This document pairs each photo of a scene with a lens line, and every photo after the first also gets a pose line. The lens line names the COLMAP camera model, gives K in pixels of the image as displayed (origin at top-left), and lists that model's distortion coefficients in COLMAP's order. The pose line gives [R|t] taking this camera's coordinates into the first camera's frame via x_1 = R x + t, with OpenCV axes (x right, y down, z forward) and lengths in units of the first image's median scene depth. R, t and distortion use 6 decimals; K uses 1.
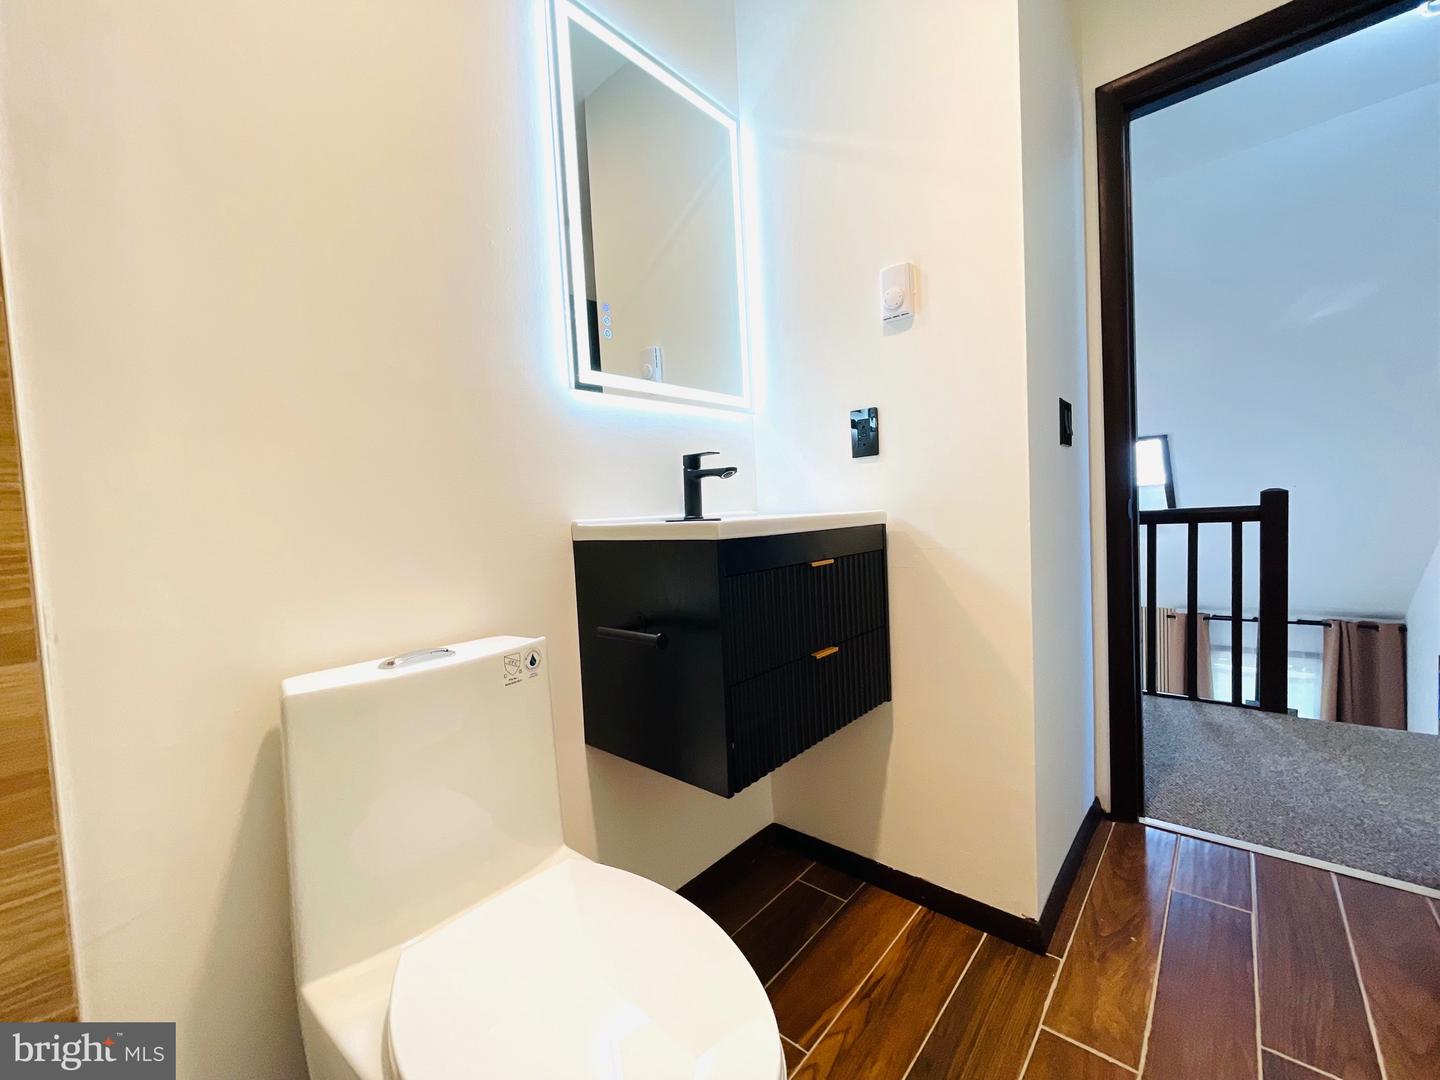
lens RADIAL K [[587.3, 0, 720.0], [0, 587.3, 540.0], [0, 0, 1]] dist [-0.001923, -0.000215]
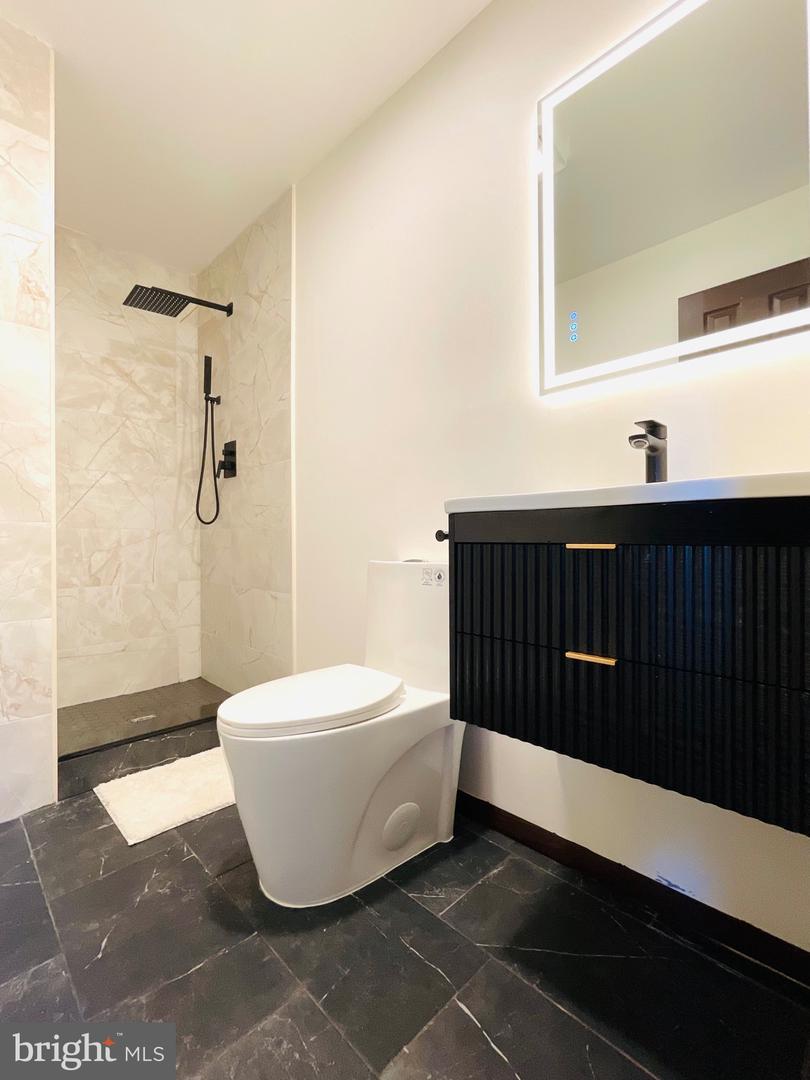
lens RADIAL K [[458.7, 0, 405.0], [0, 458.7, 540.0], [0, 0, 1]] dist [-0.002509, -0.000340]
pose [[-0.048339, 0.088216, -0.994928, 0.812465], [-0.057698, 0.994182, 0.090953, -0.013570], [0.997163, 0.061802, -0.042968, 0.764685]]
